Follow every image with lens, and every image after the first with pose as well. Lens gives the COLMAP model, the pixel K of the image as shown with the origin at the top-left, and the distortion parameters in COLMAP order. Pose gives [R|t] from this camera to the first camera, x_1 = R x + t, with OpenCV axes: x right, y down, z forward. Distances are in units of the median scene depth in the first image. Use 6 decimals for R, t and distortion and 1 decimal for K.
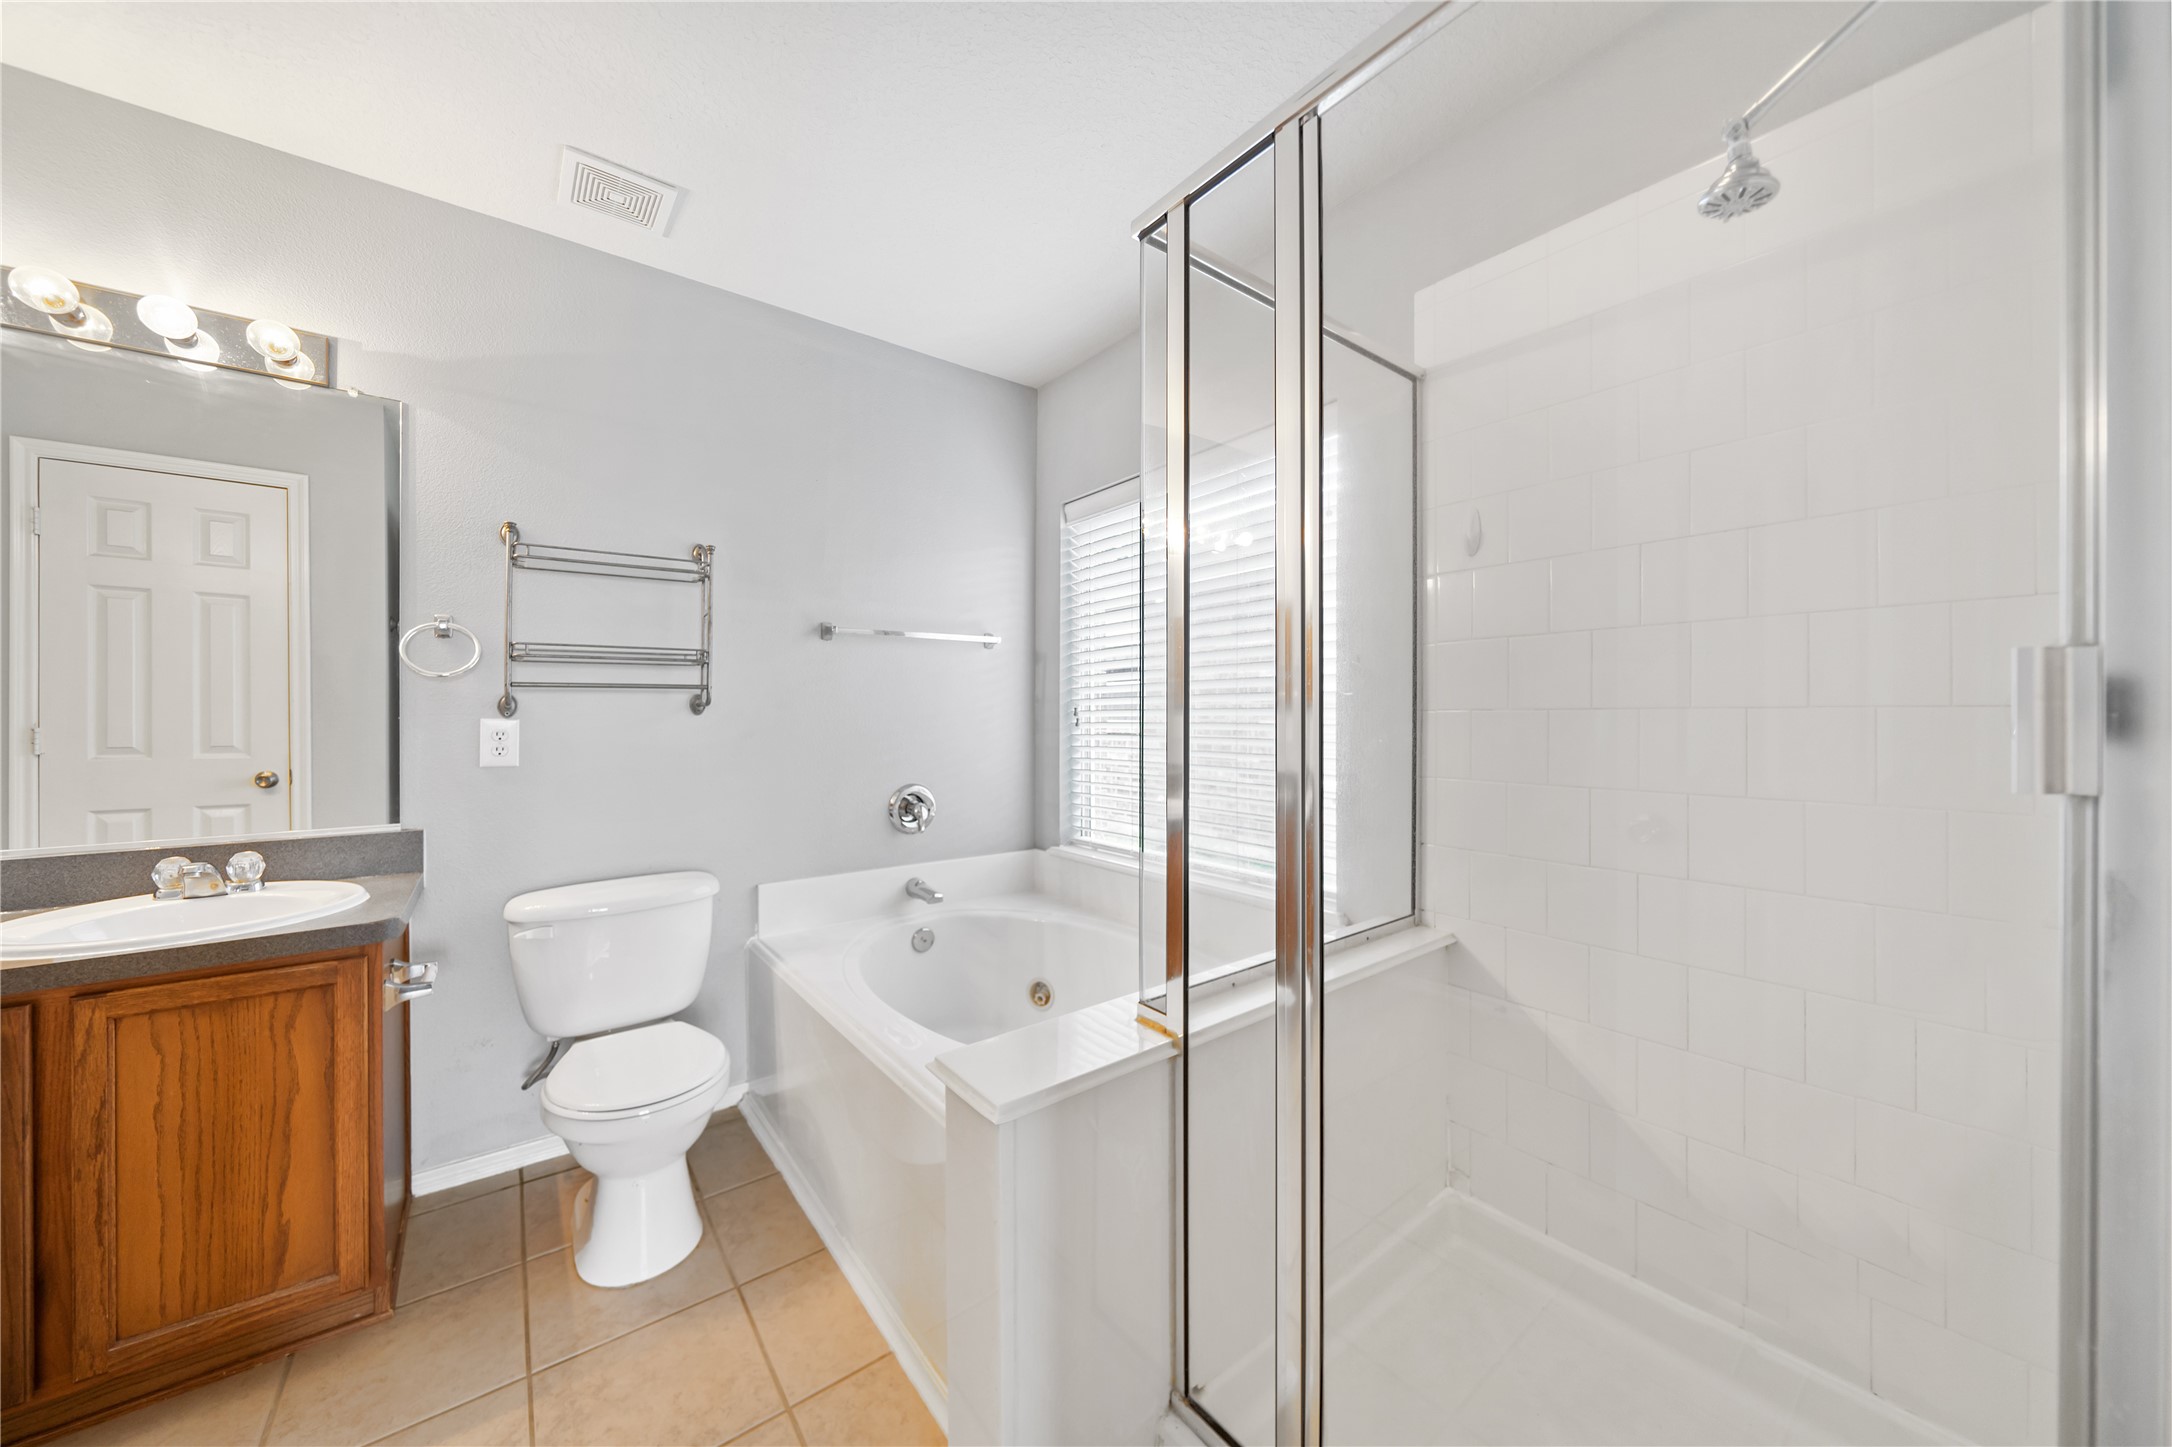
lens RADIAL K [[741.6, 0, 1078.8], [0, 741.6, 721.0], [0, 0, 1]] dist [-0.006076, -0.000020]
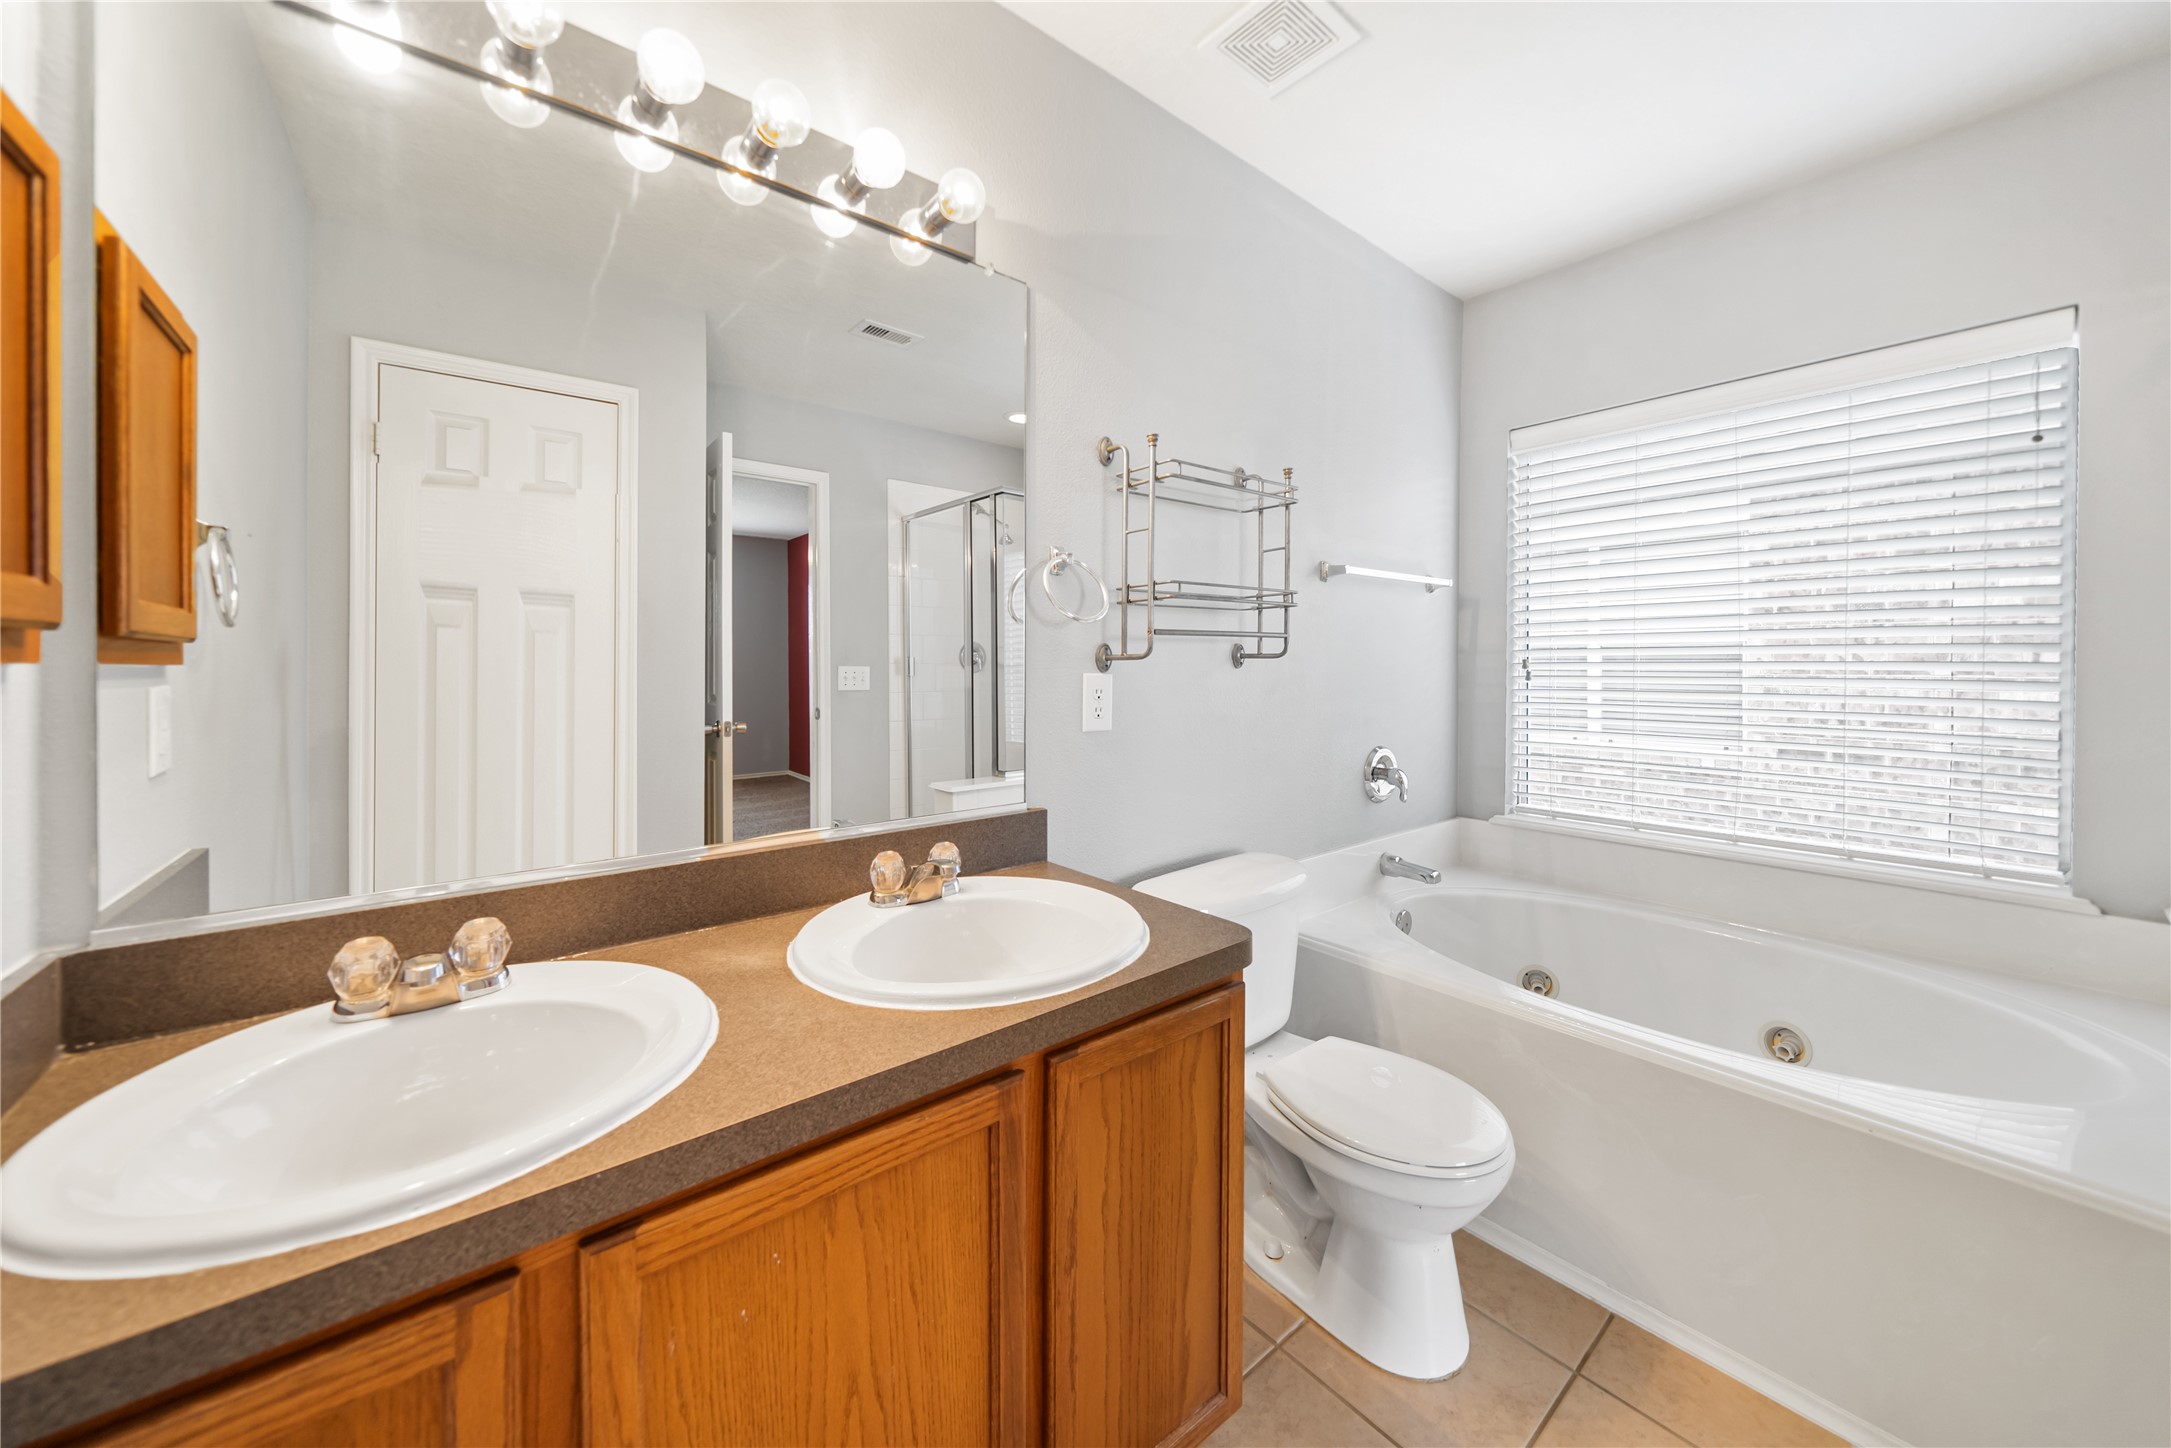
lens RADIAL K [[762.2, 0, 1073.7], [0, 762.2, 672.8], [0, 0, 1]] dist [-0.009986, -0.000013]
pose [[0.999846, -0.000432, 0.017516, -0.823196], [0.000373, 0.999994, 0.003389, -0.006211], [-0.017518, -0.003382, 0.999841, 0.146423]]
